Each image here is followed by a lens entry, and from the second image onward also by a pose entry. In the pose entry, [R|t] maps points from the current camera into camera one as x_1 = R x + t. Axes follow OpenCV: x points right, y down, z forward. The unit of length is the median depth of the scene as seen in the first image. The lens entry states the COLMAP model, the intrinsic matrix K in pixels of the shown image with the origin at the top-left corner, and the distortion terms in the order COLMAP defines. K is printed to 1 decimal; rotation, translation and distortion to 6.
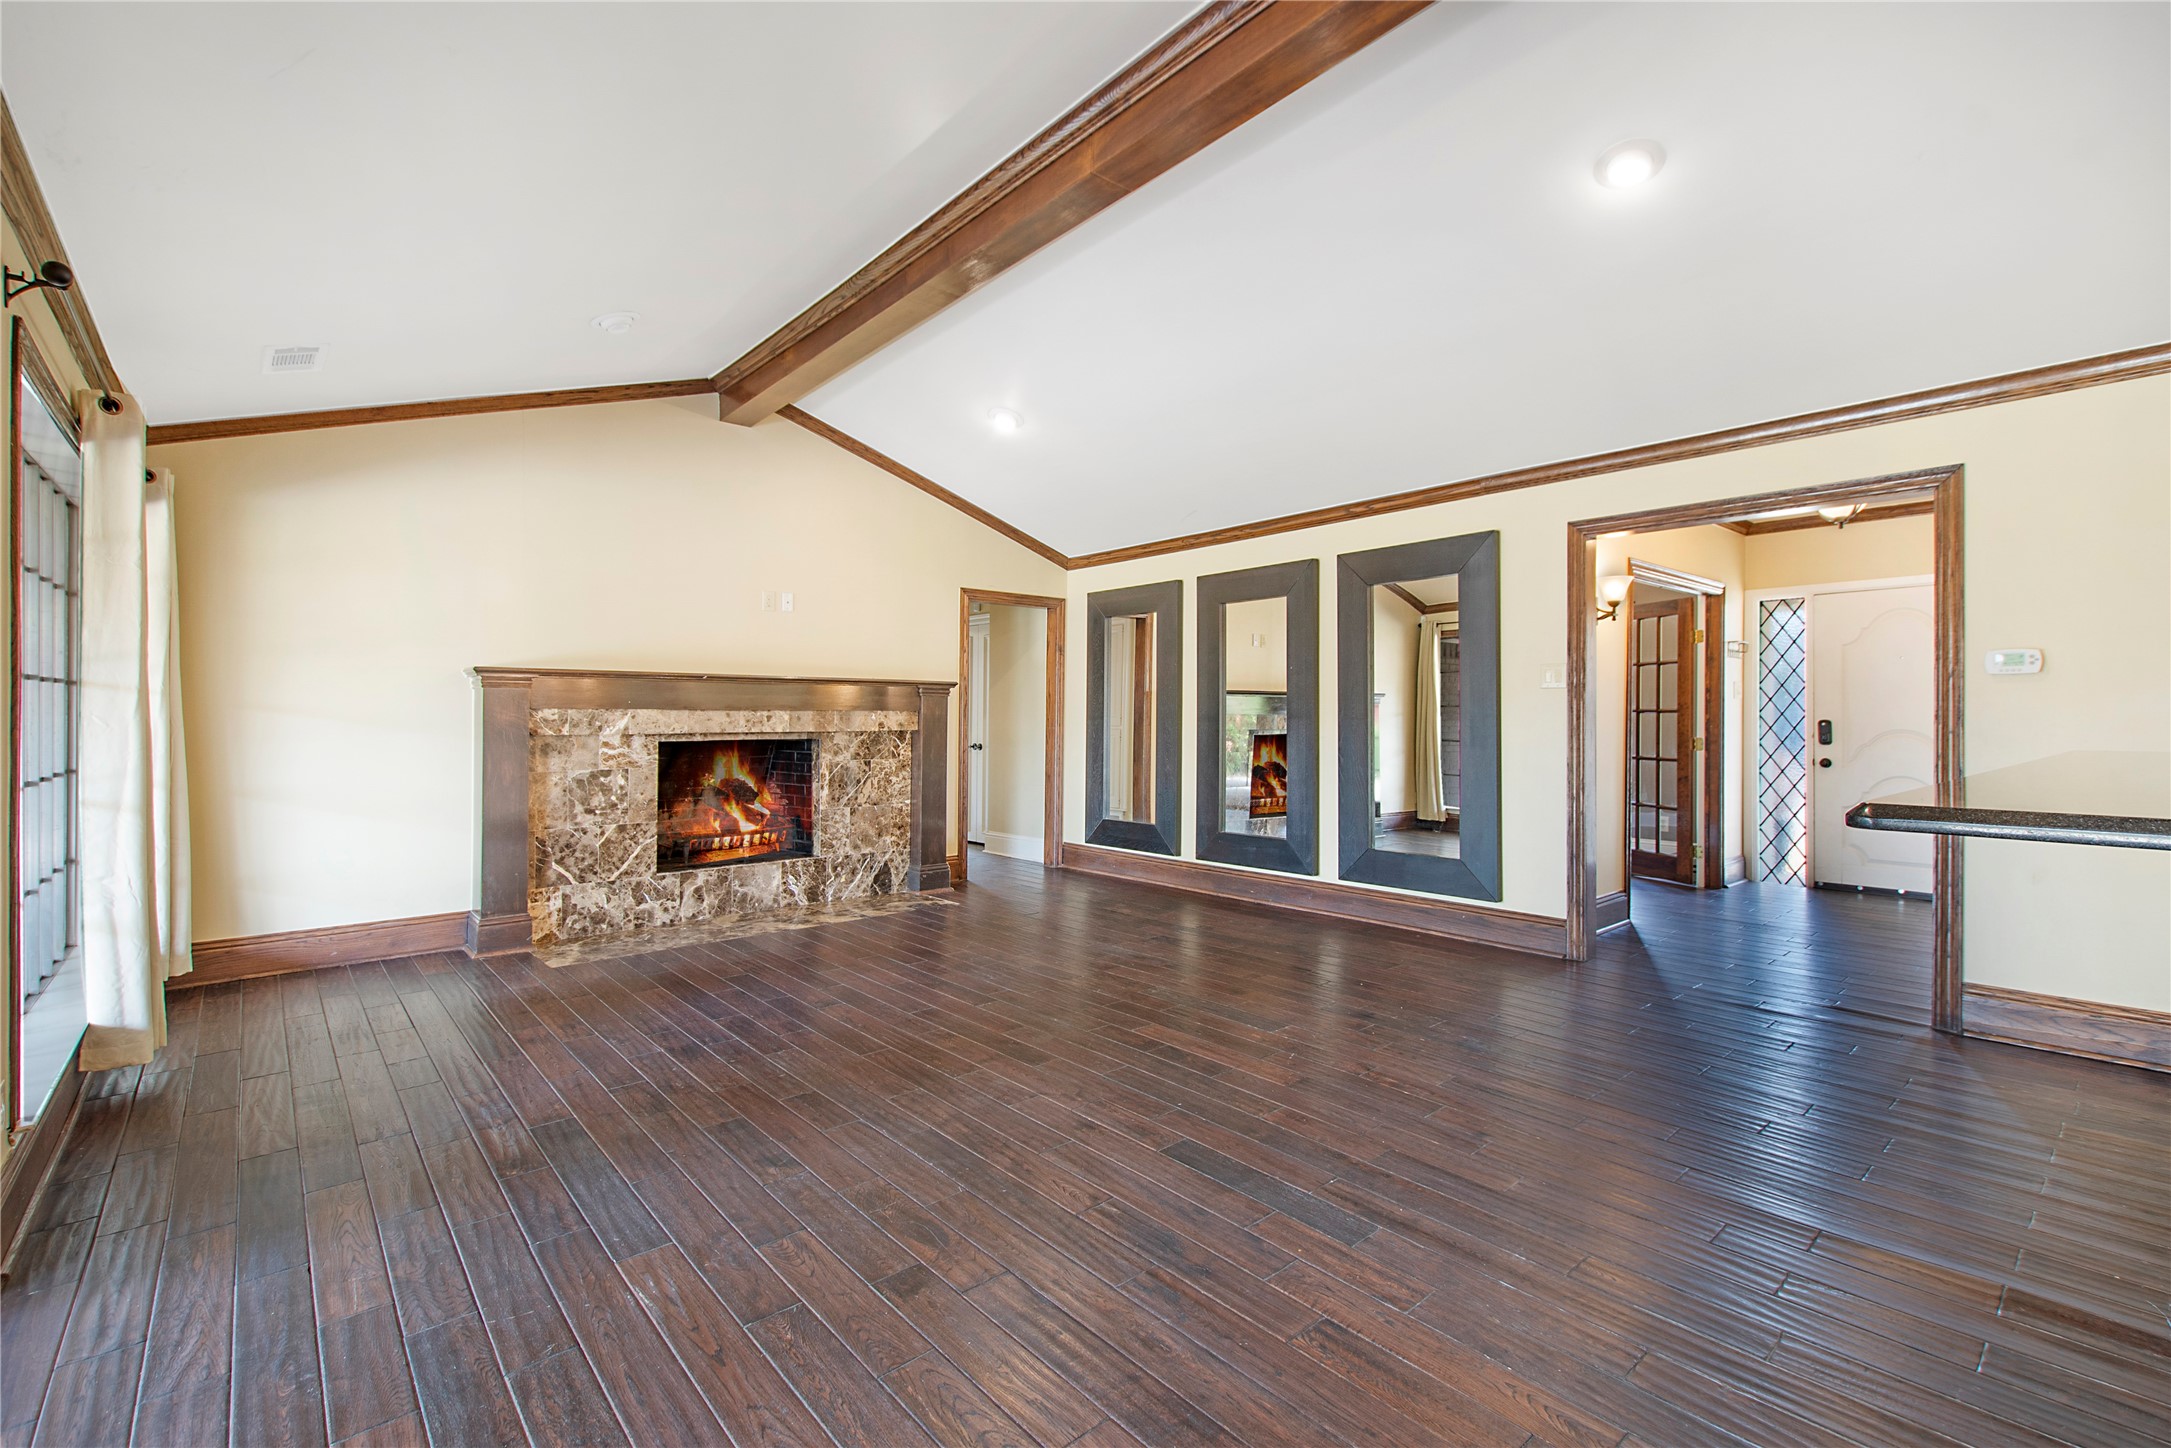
lens RADIAL K [[962.2, 0, 1086.5], [0, 962.2, 711.7], [0, 0, 1]] dist [0.019470, -0.000226]
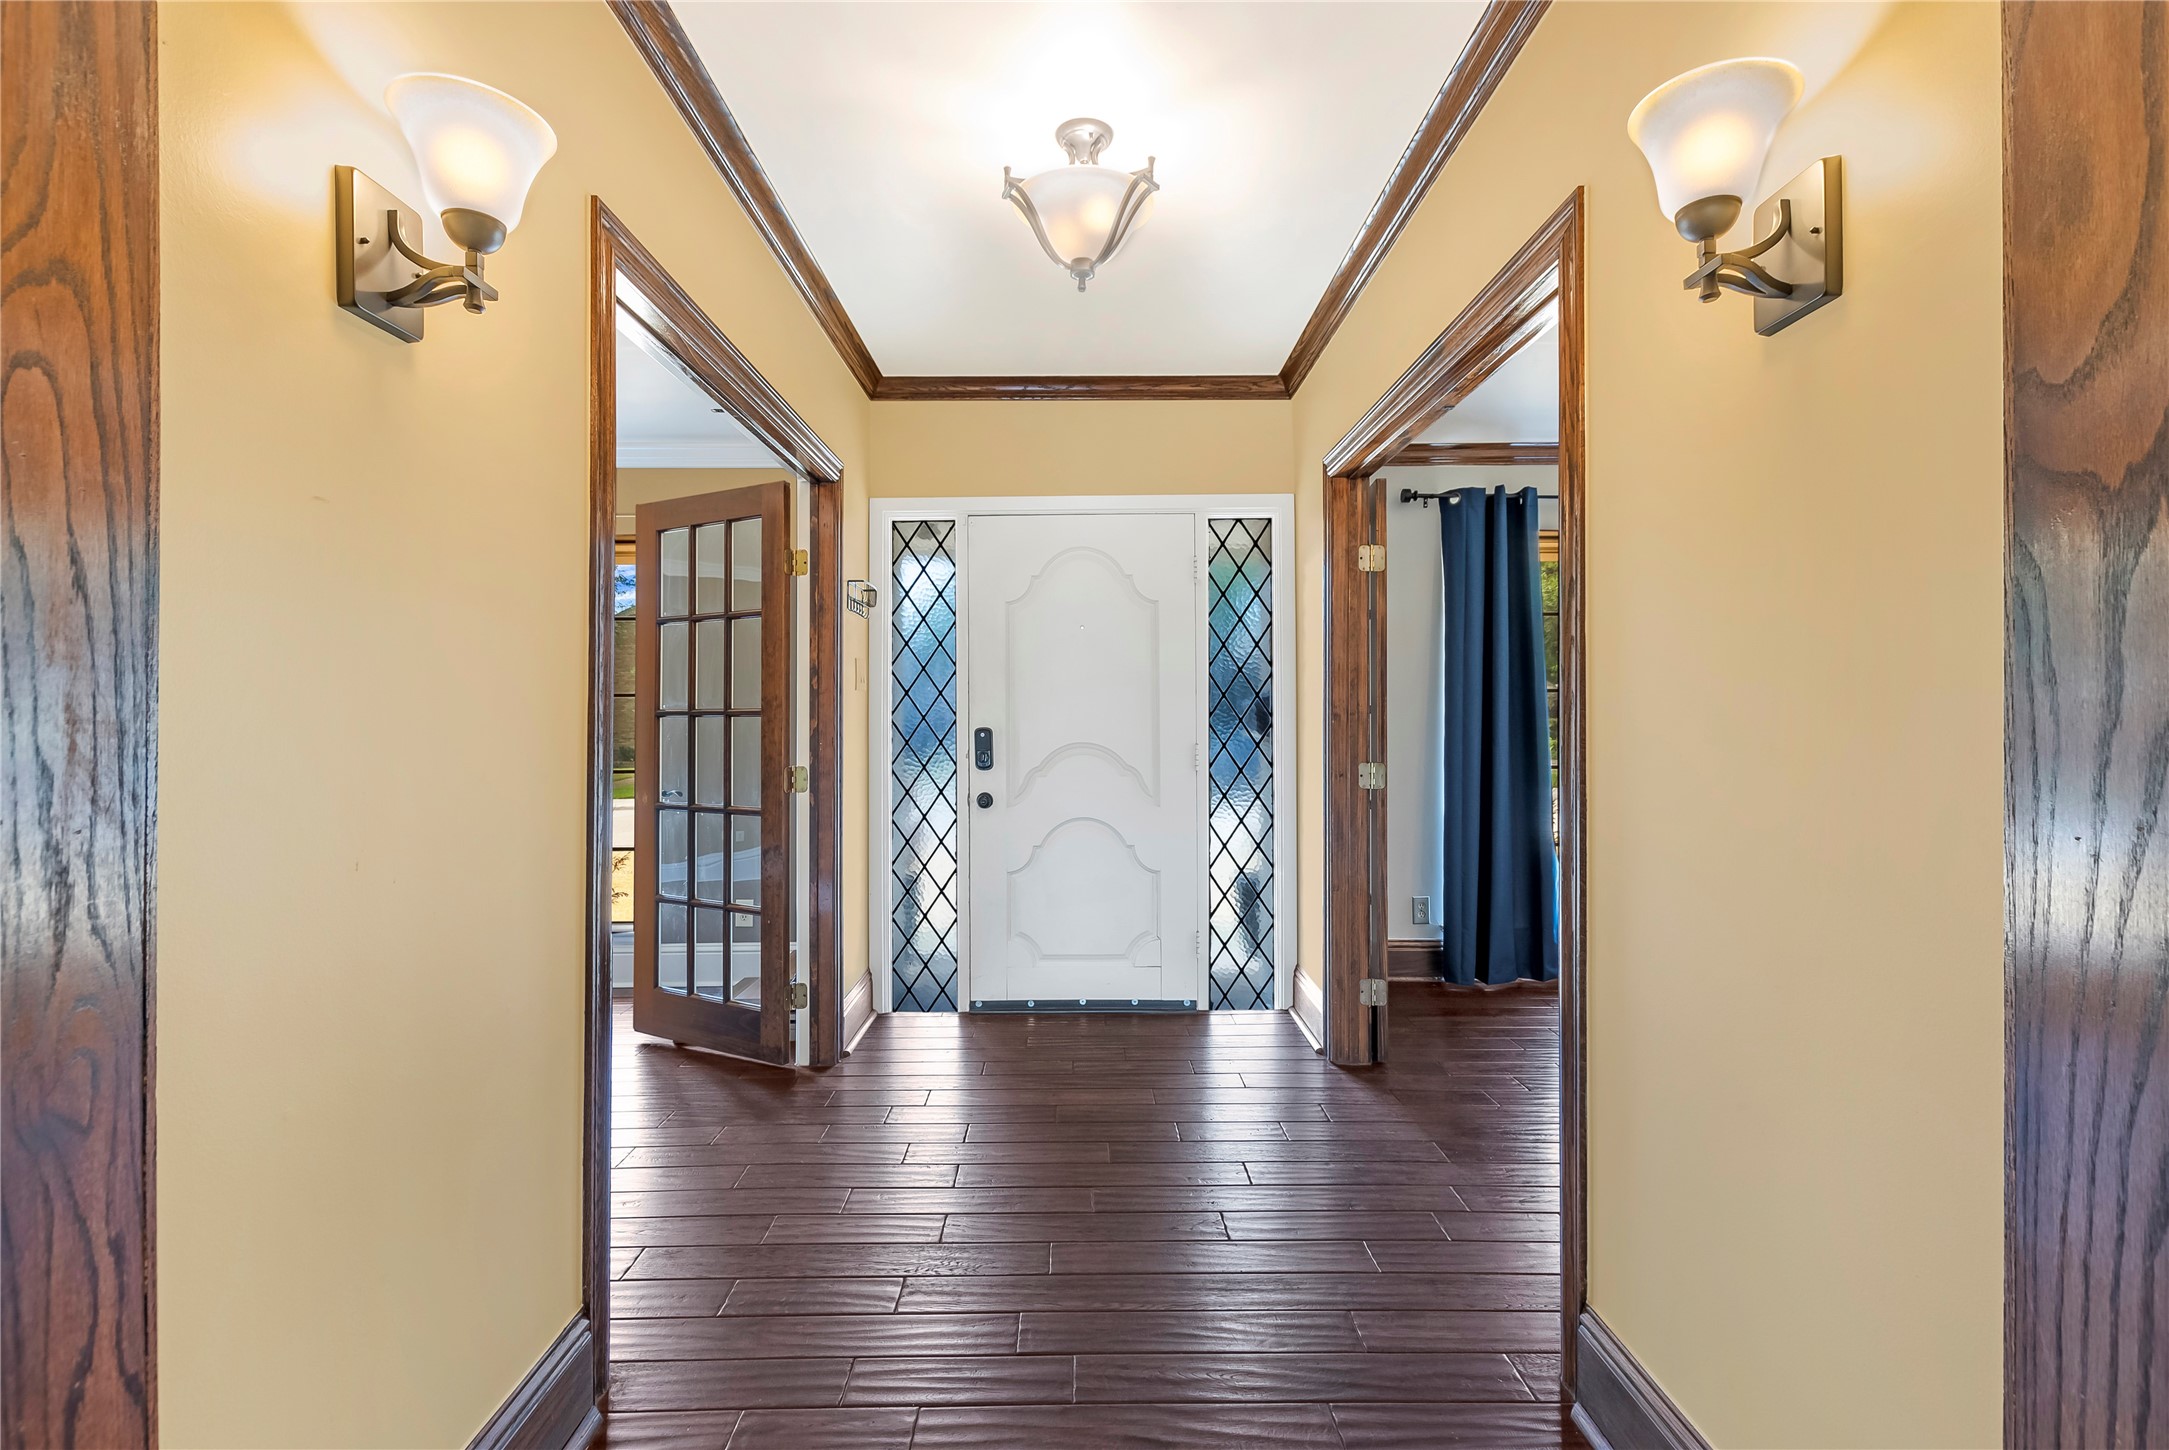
lens RADIAL K [[975.0, 0, 1088.5], [0, 975.0, 709.9], [0, 0, 1]] dist [-0.000501, -0.000301]
pose [[0.651668, 0.001866, 0.758502, 0.359563], [0.002435, 0.999987, -0.004552, 0.000527], [-0.758500, 0.004813, 0.651655, 0.579068]]
